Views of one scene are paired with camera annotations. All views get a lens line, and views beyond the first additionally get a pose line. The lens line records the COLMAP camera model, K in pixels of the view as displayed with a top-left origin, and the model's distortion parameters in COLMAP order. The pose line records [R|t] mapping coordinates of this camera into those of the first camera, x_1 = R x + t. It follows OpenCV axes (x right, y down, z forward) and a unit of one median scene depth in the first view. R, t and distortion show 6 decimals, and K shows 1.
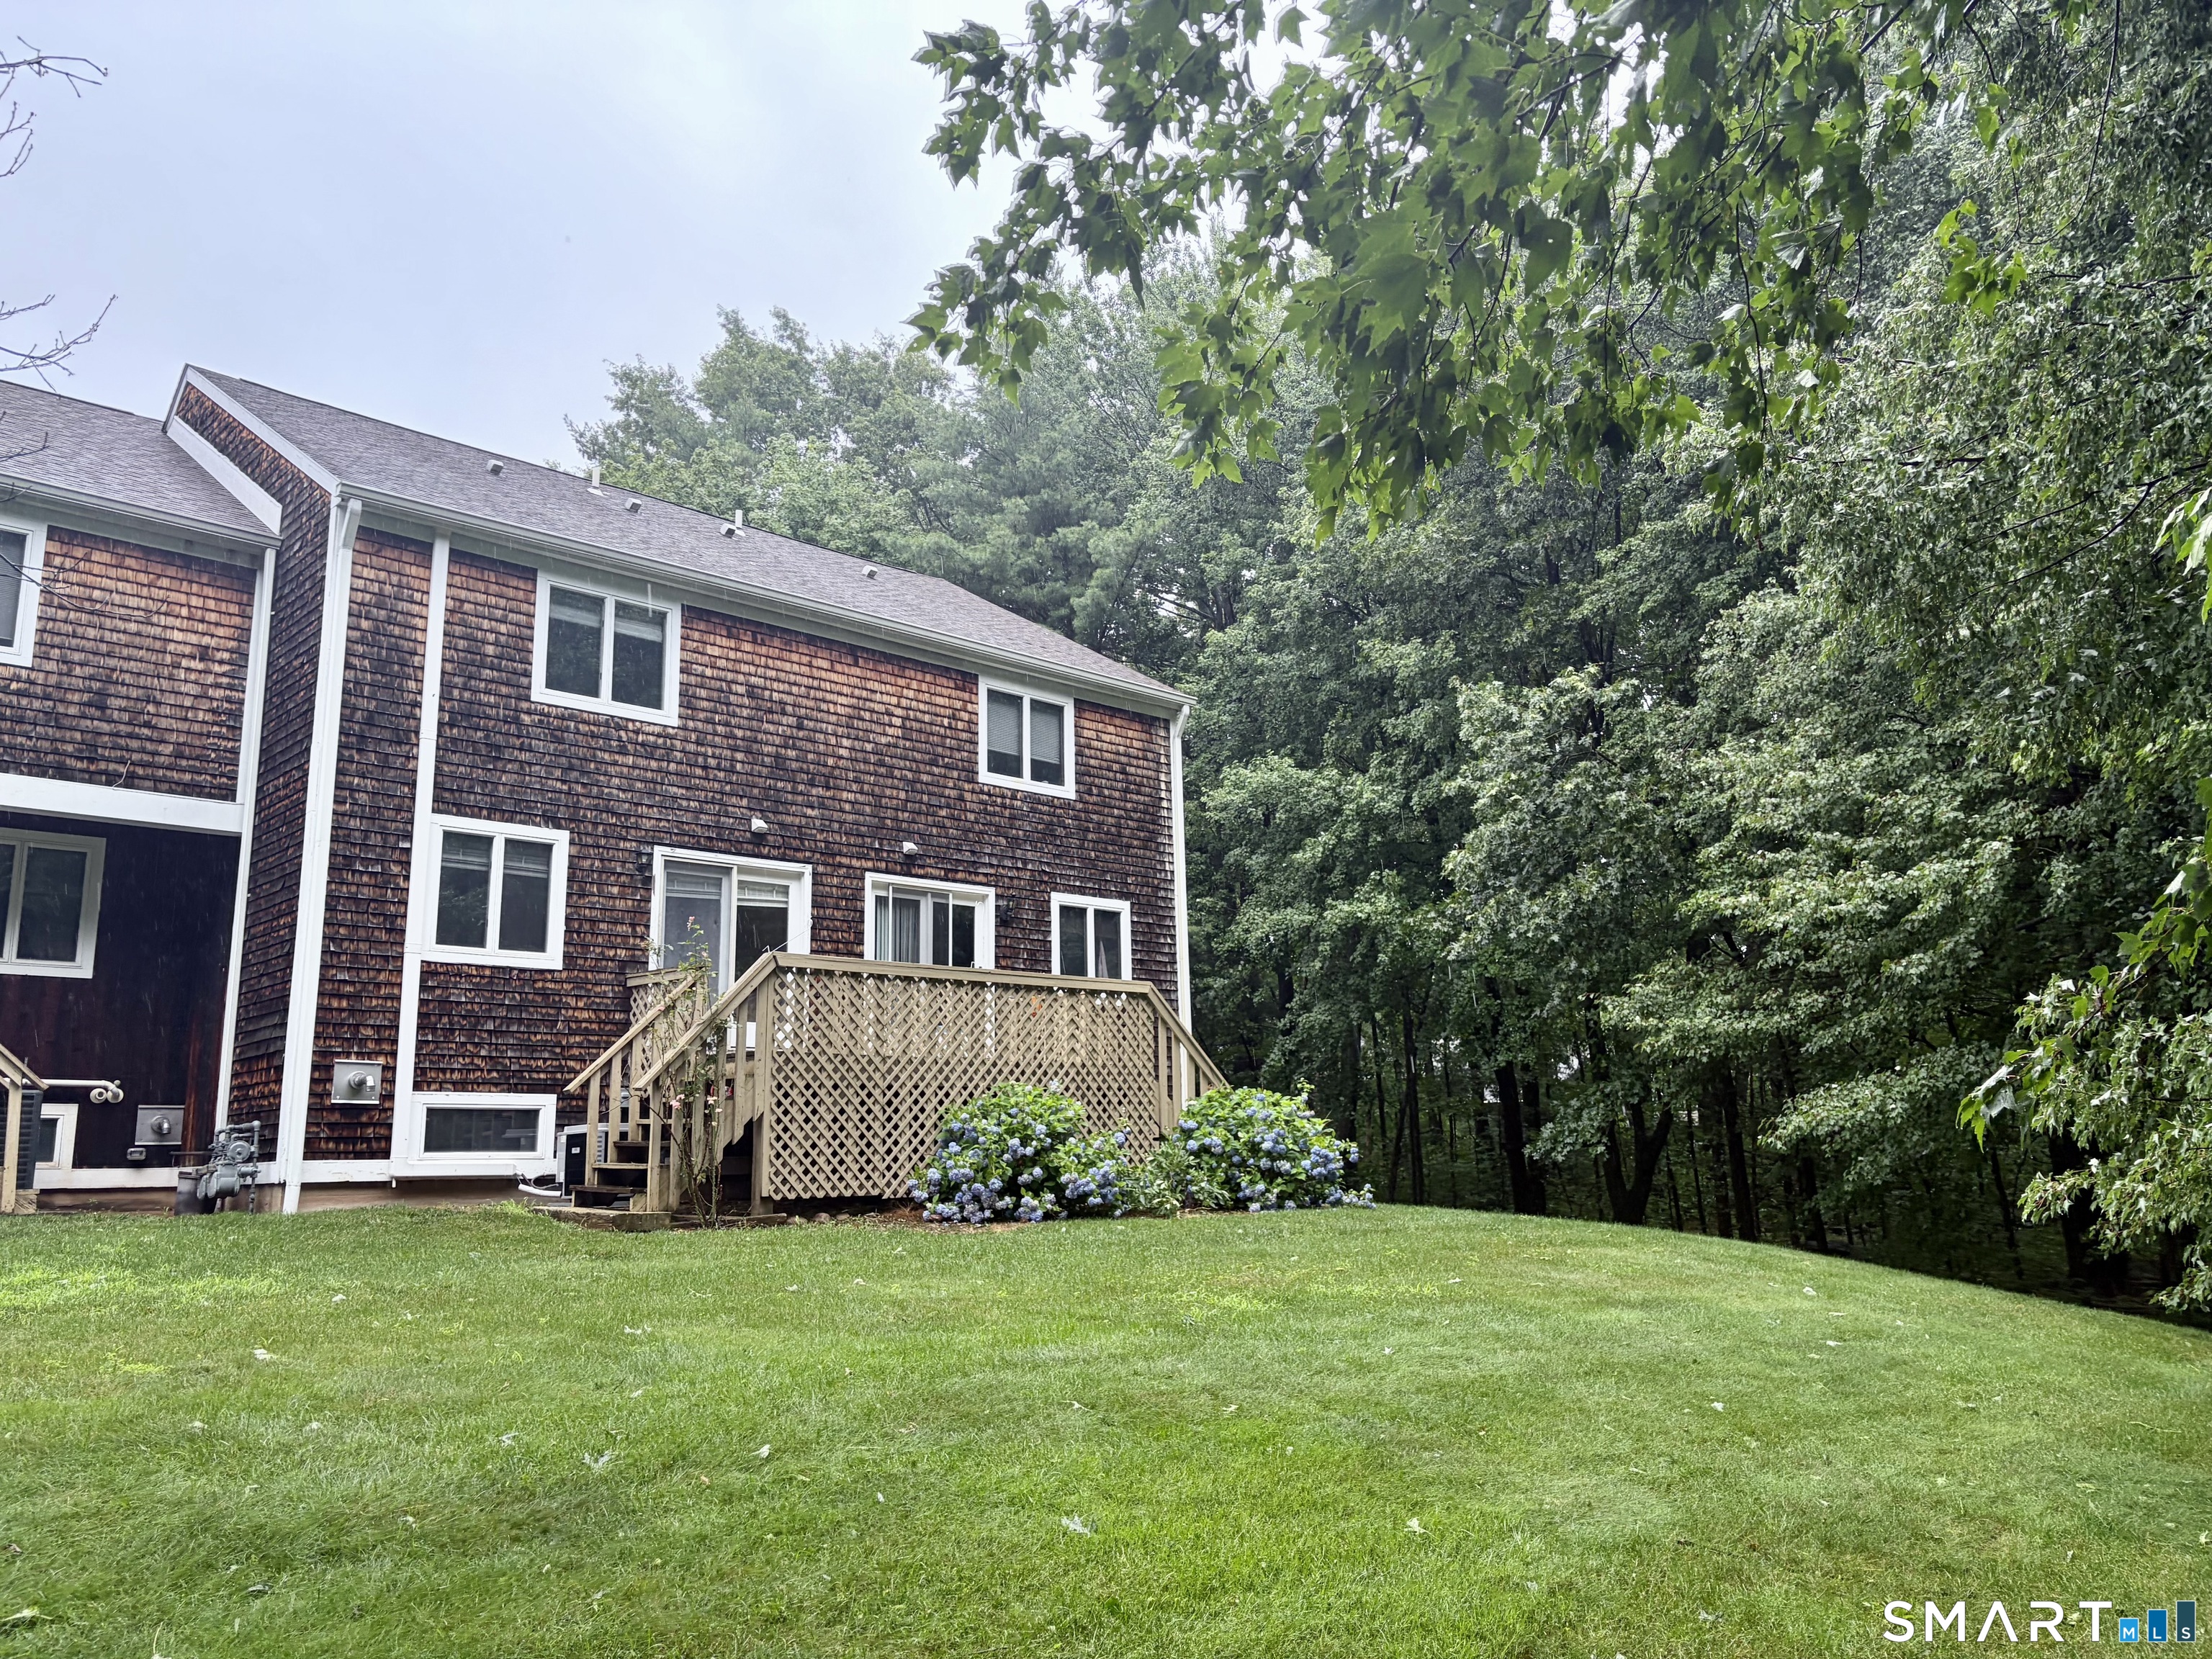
lens RADIAL K [[1647.9, 0, 1081.1], [0, 1647.9, 831.9], [0, 0, 1]] dist [0.061977, -0.102237]
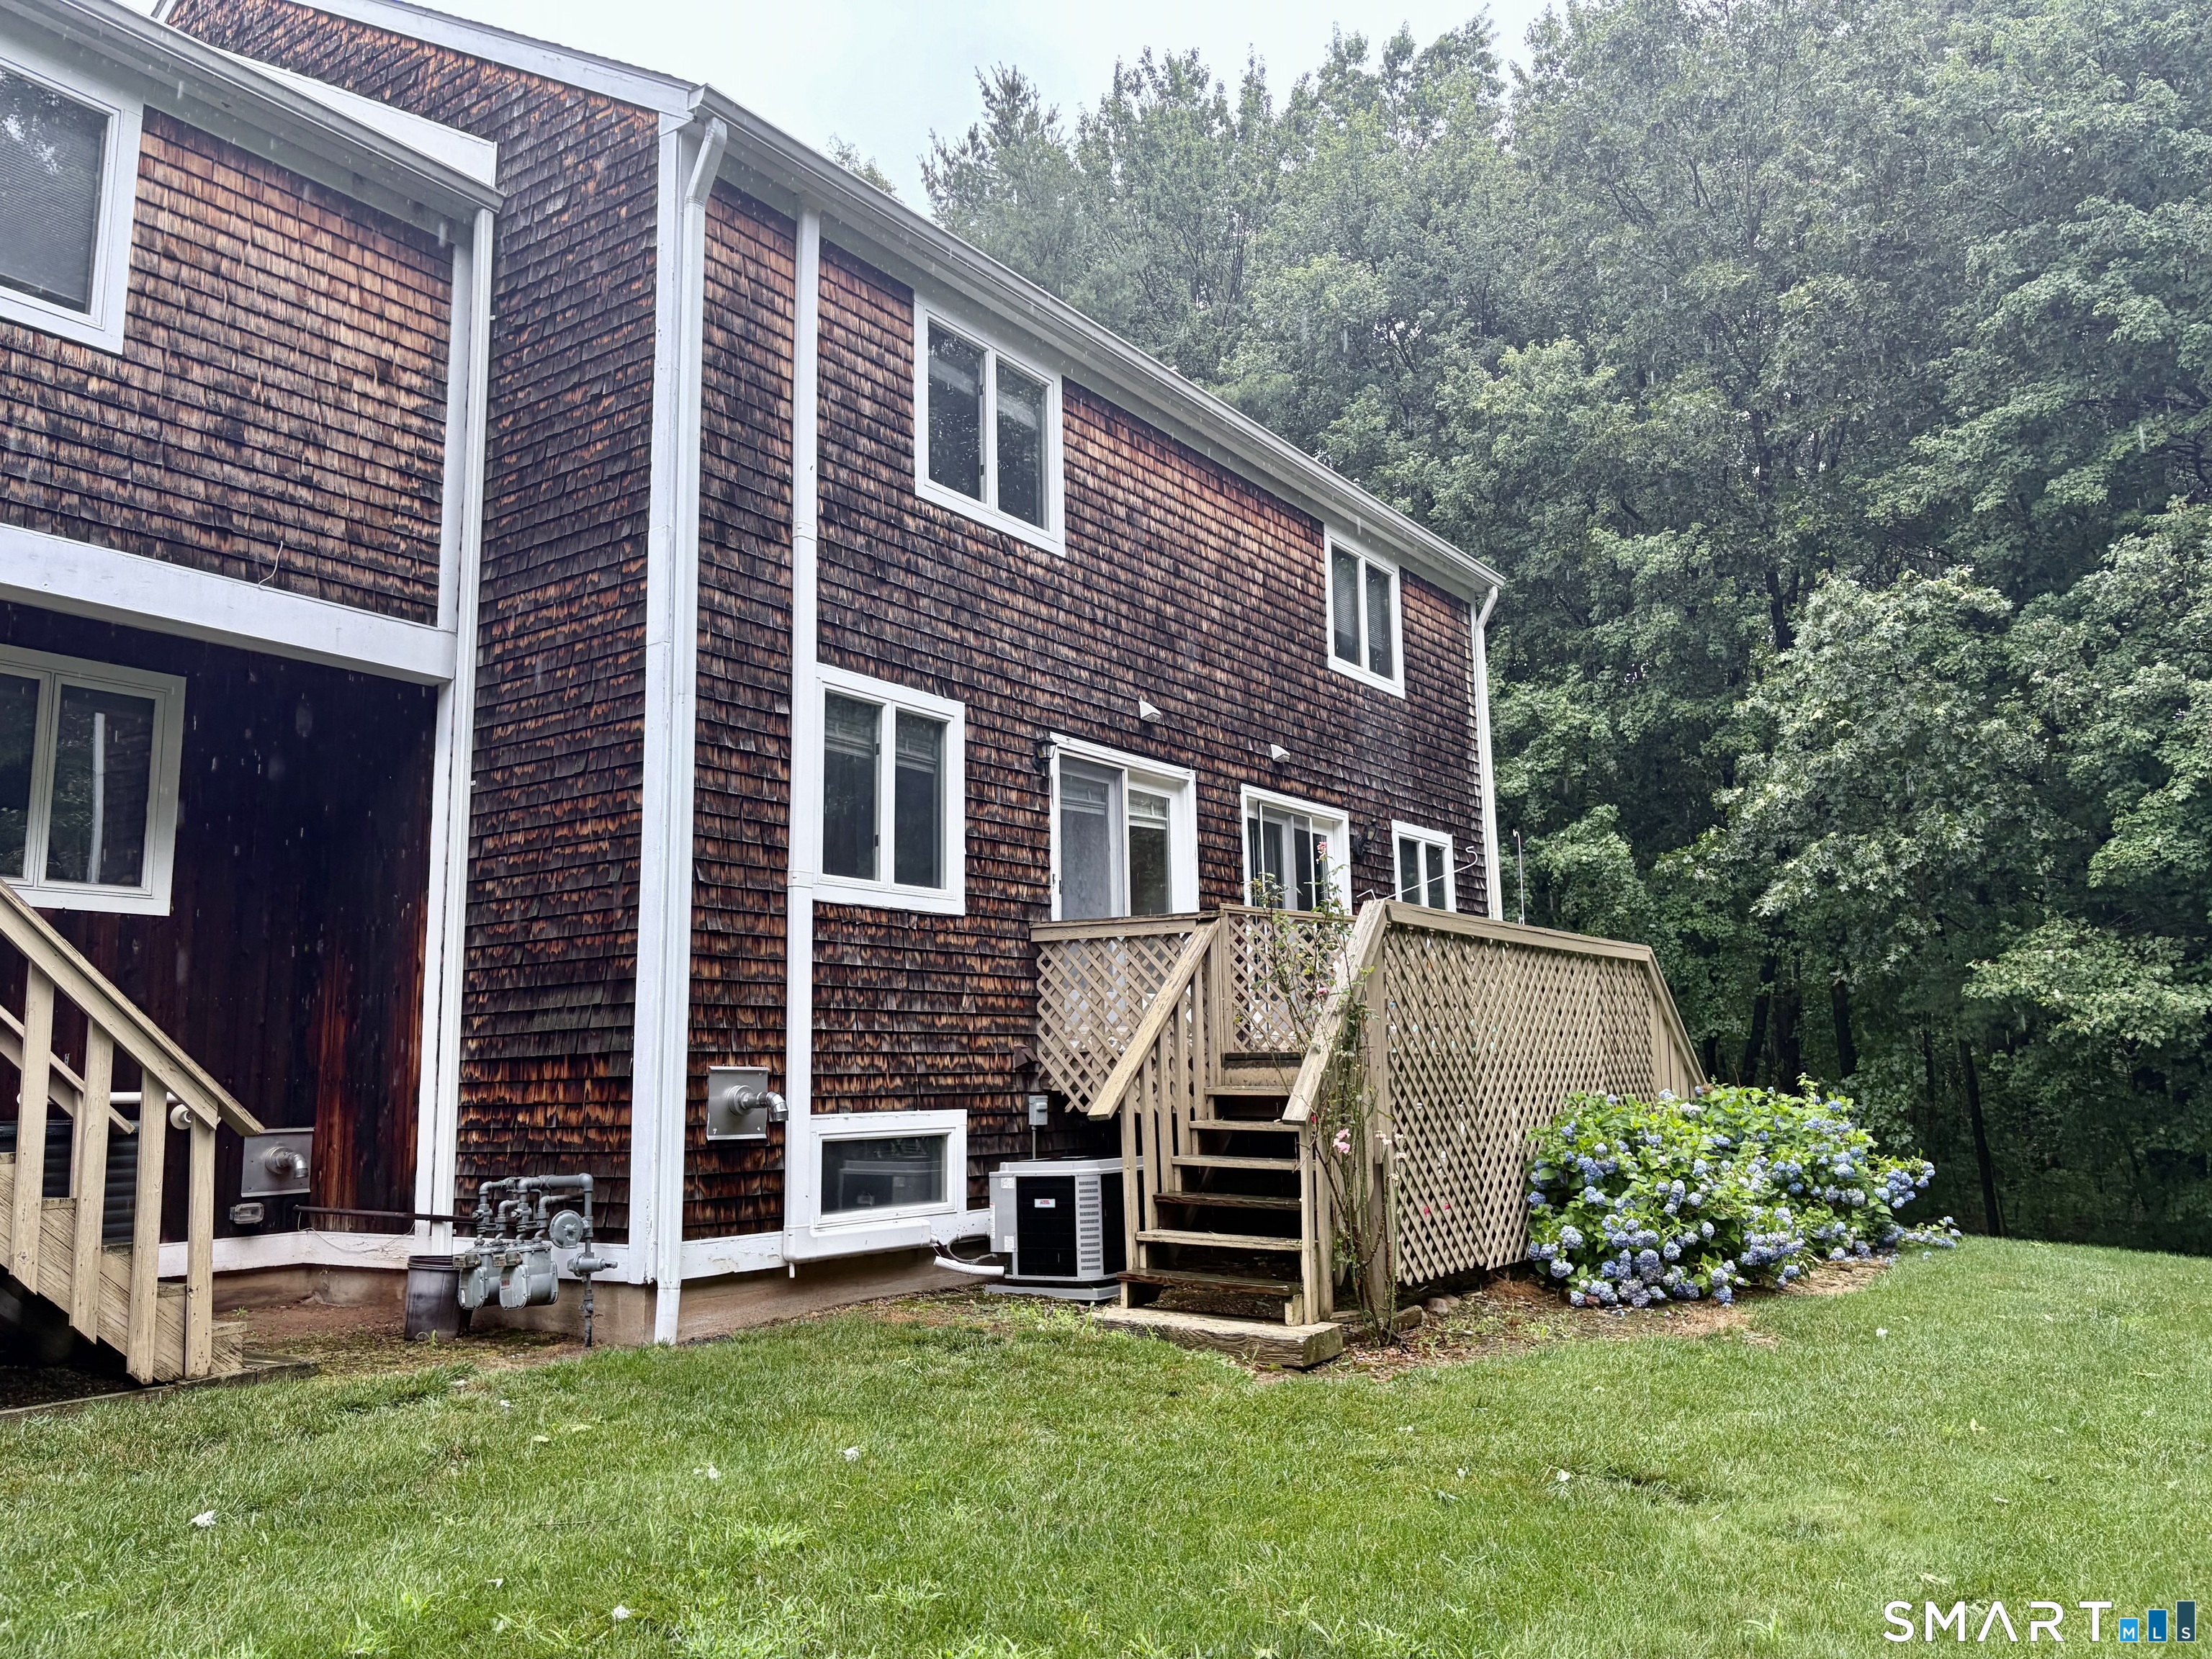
lens RADIAL K [[1647.9, 0, 1081.1], [0, 1647.9, 831.9], [0, 0, 1]] dist [0.061977, -0.102237]
pose [[0.978174, 0.029633, 0.205663, -0.402208], [-0.038175, 0.998560, 0.037689, 0.024295], [-0.204250, -0.044718, 0.977897, 0.364275]]
